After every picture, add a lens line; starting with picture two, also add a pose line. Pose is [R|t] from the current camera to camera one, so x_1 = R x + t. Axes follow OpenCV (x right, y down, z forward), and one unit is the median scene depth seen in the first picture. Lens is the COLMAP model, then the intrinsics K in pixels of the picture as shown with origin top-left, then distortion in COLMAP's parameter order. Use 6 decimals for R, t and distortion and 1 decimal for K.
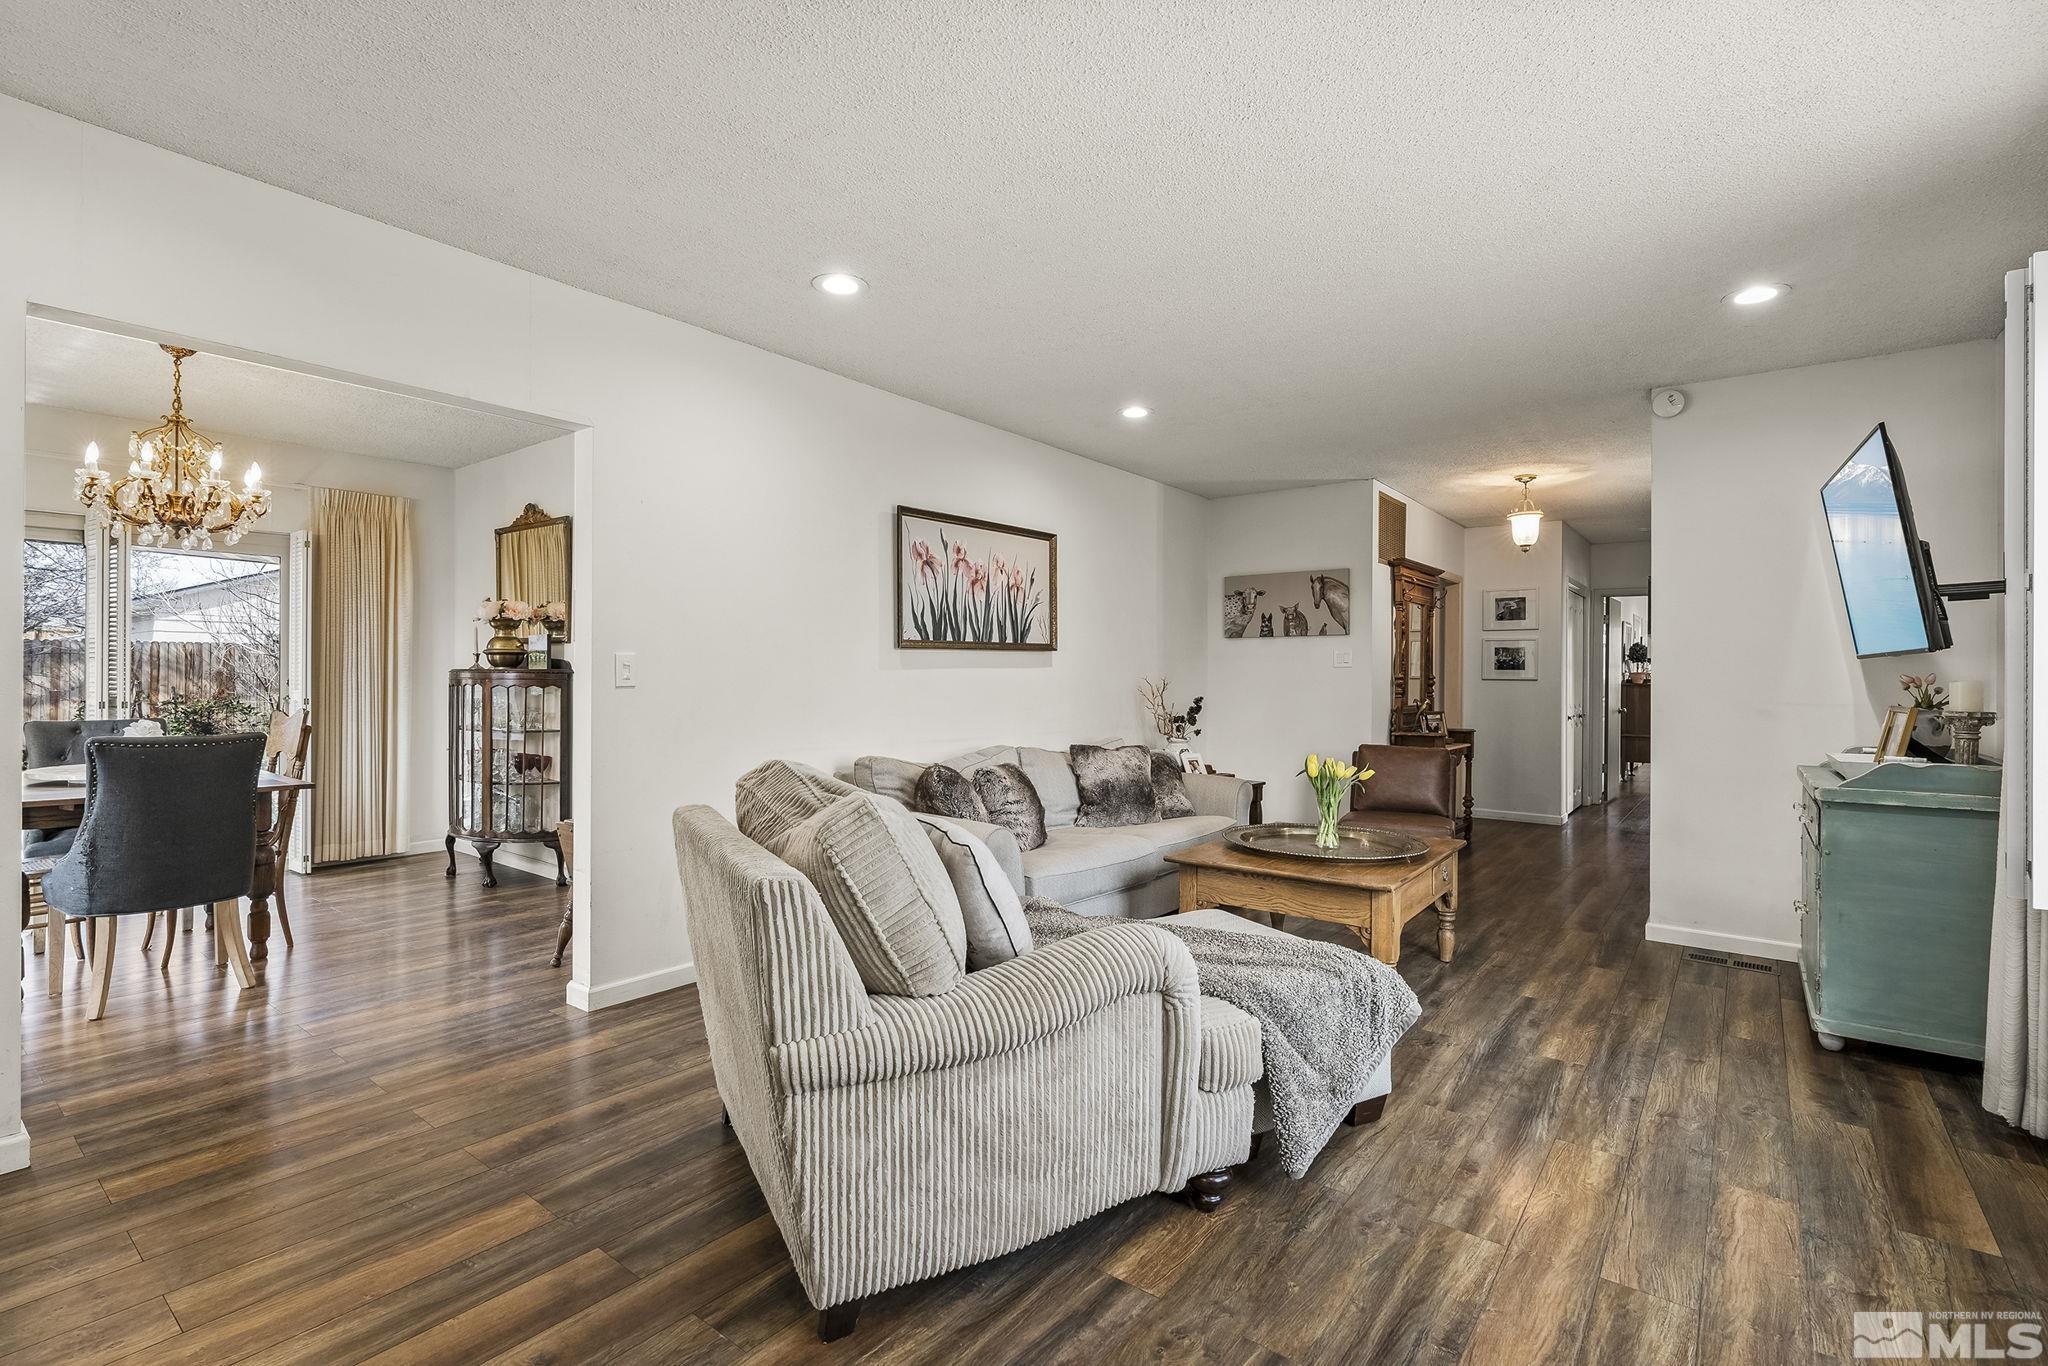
lens RADIAL K [[926.9, 0, 1015.1], [0, 926.9, 677.4], [0, 0, 1]] dist [-0.004986, -0.000157]
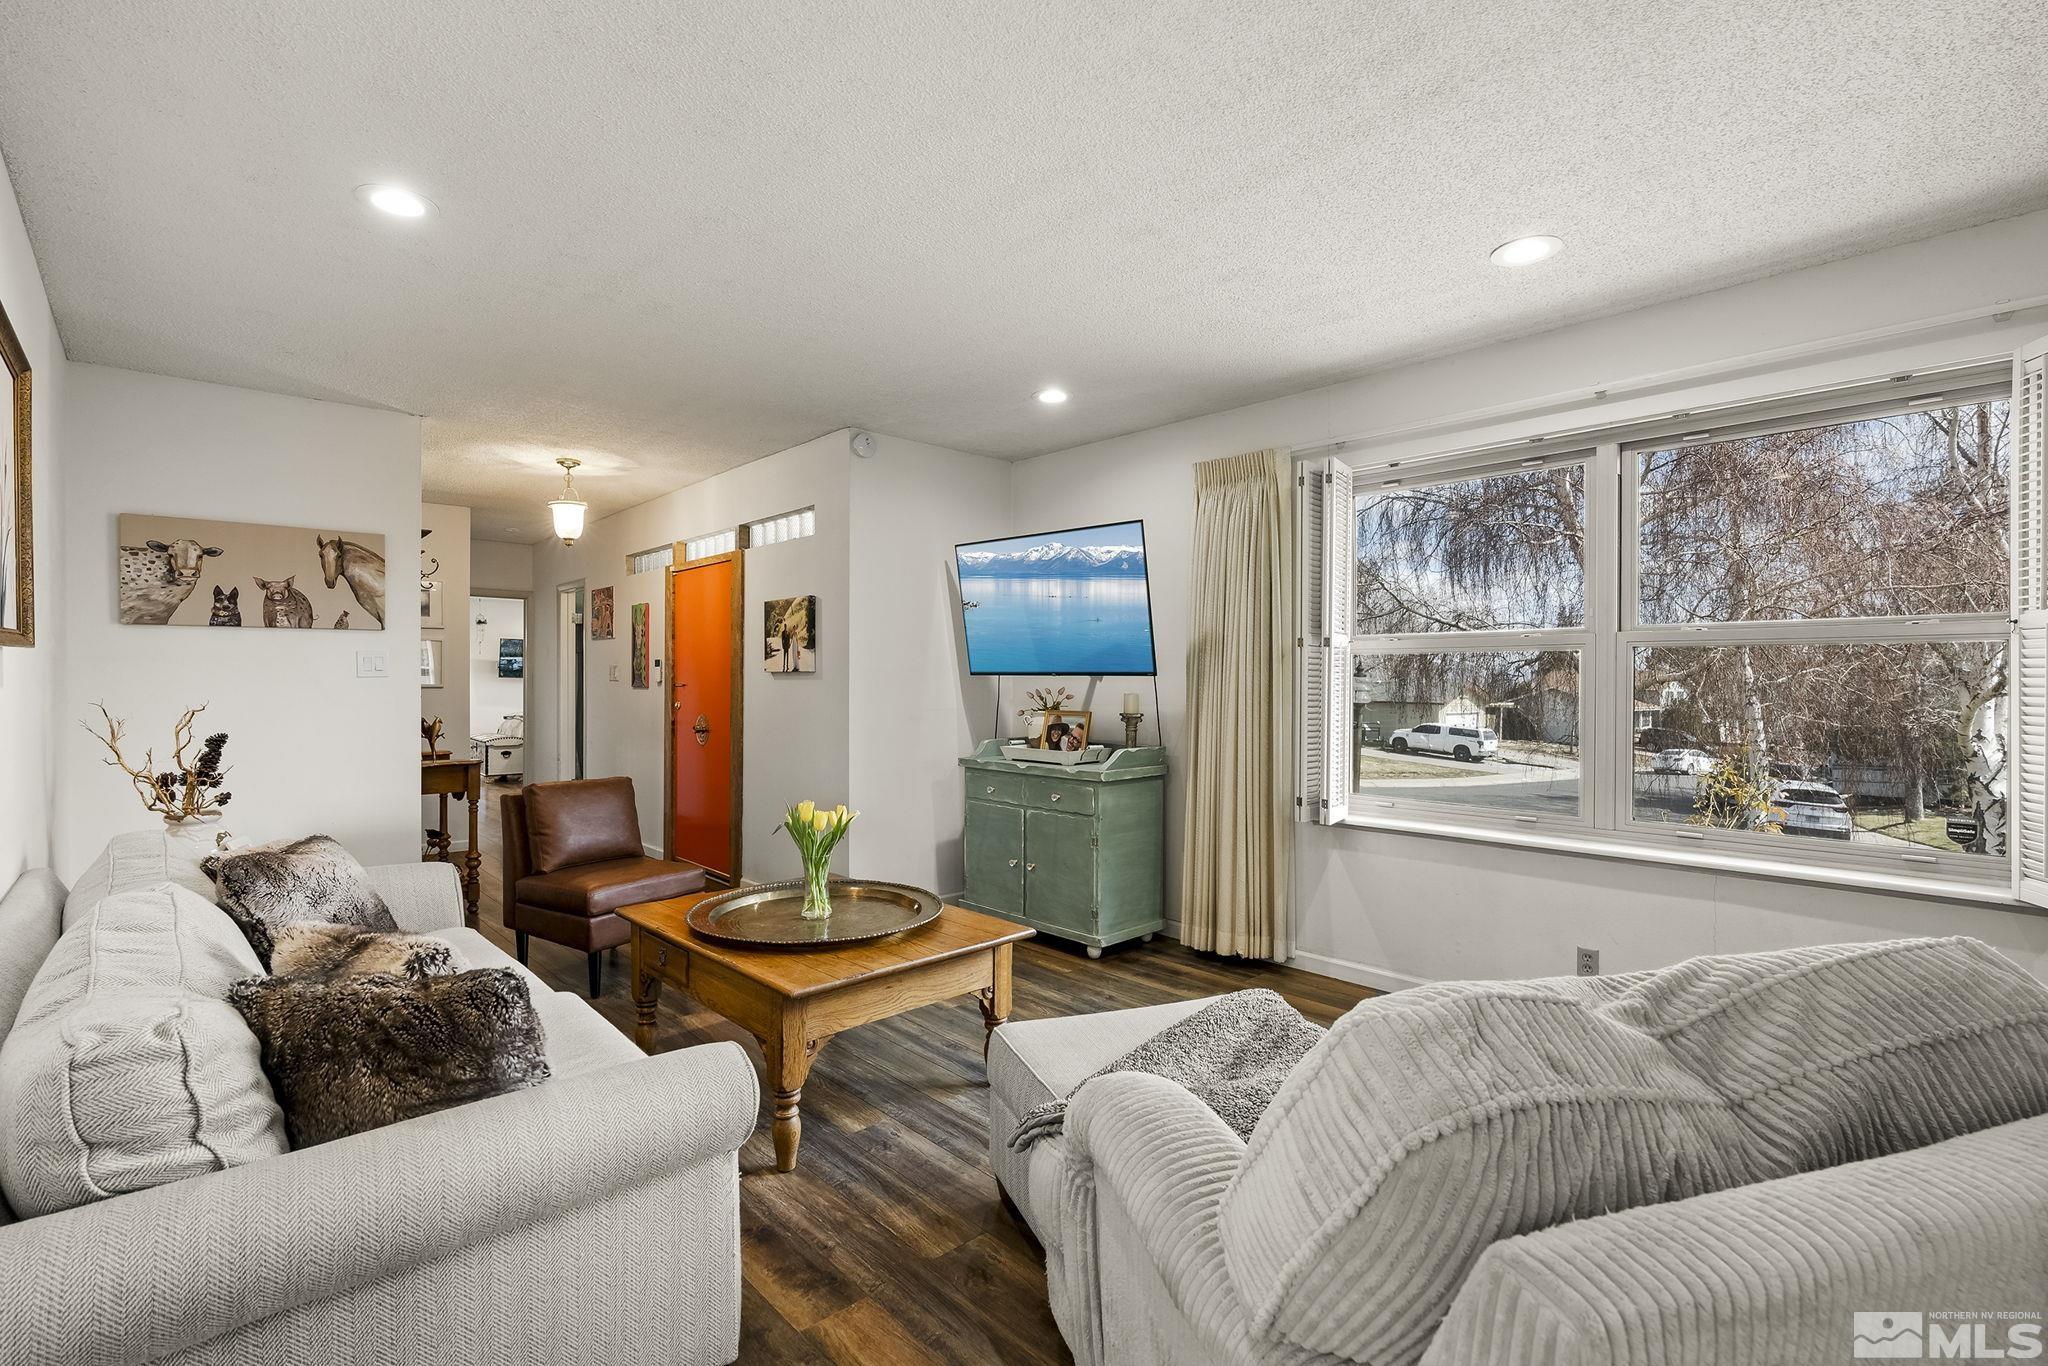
lens RADIAL K [[926.9, 0, 1014.8], [0, 926.9, 688.4], [0, 0, 1]] dist [-0.004986, -0.000157]
pose [[0.167589, -0.017652, 0.985699, -0.243994], [-0.001906, 0.999832, 0.018229, -0.015860], [-0.985855, -0.004934, 0.167527, 0.413596]]
